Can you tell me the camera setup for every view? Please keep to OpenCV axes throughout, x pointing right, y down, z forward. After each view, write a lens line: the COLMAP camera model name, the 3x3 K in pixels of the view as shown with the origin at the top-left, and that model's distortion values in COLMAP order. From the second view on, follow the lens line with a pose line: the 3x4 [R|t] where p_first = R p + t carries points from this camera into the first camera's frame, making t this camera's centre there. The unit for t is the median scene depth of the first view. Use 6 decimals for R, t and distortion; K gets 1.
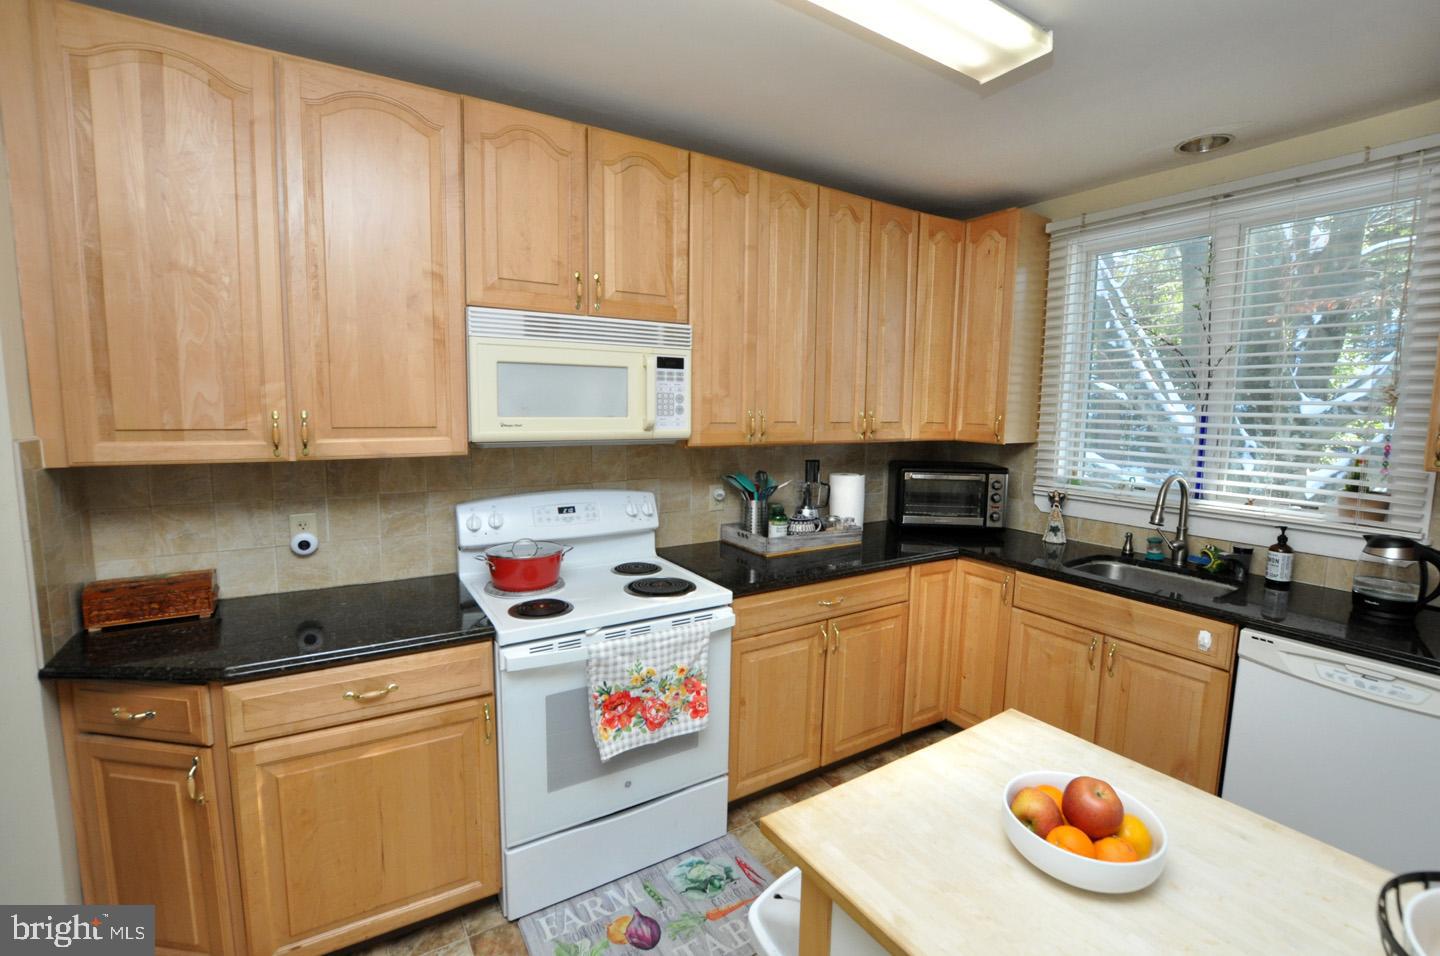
lens RADIAL K [[631.8, 0, 726.5], [0, 631.8, 475.8], [0, 0, 1]] dist [-0.035020, 0.005400]
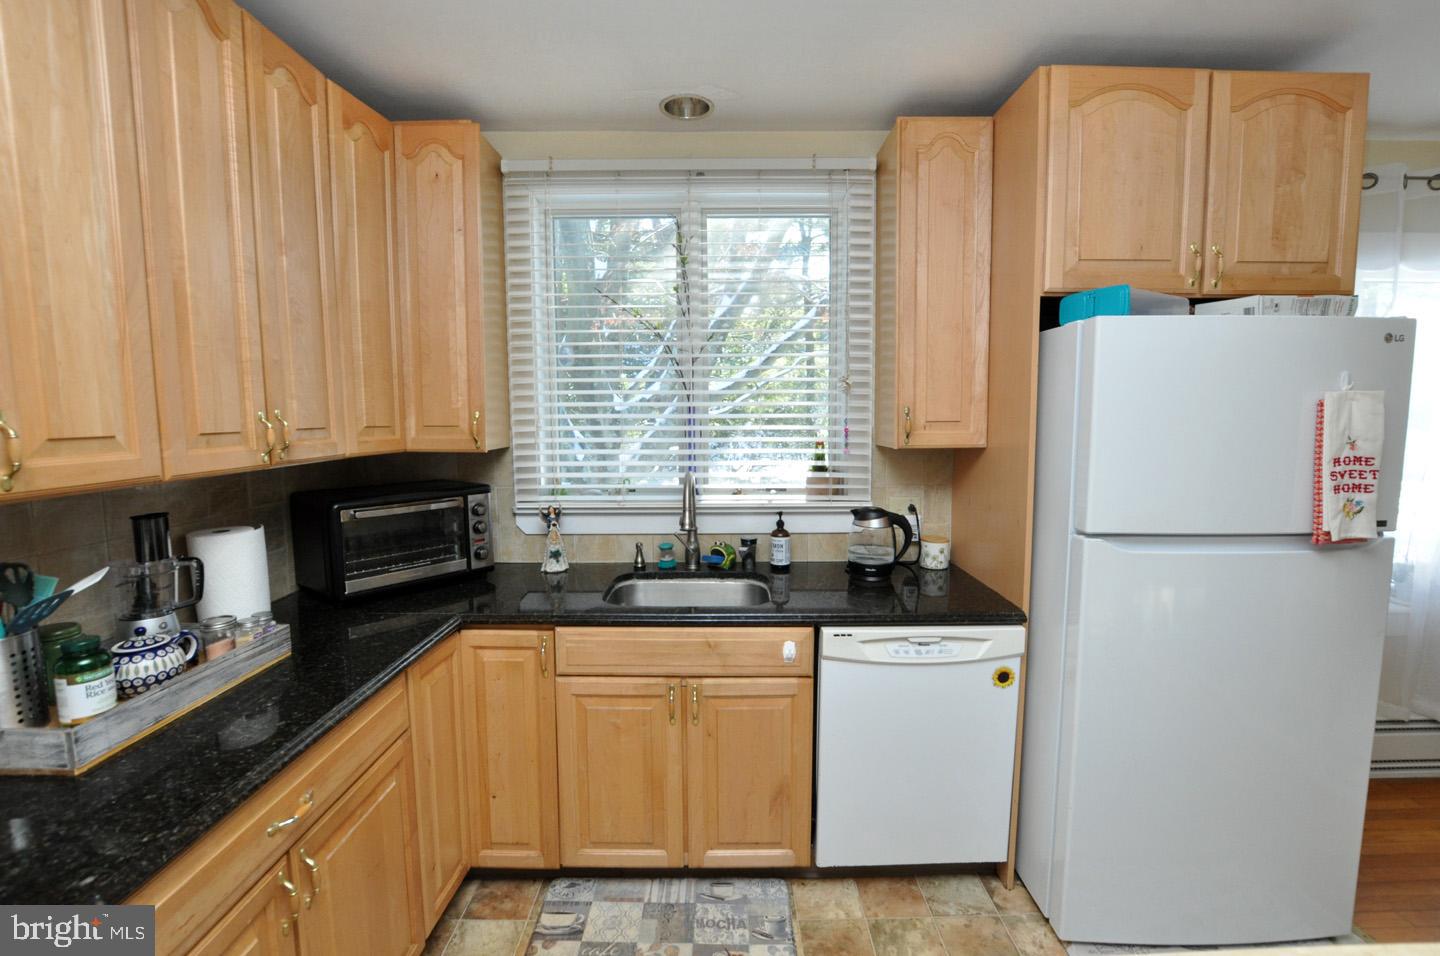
lens RADIAL K [[631.8, 0, 726.5], [0, 631.8, 475.0], [0, 0, 1]] dist [-0.035020, 0.005400]
pose [[0.538597, -0.100897, 0.836501, -0.017722], [0.106078, 0.993024, 0.051476, -0.039476], [-0.835859, 0.061010, 0.545543, 0.459507]]
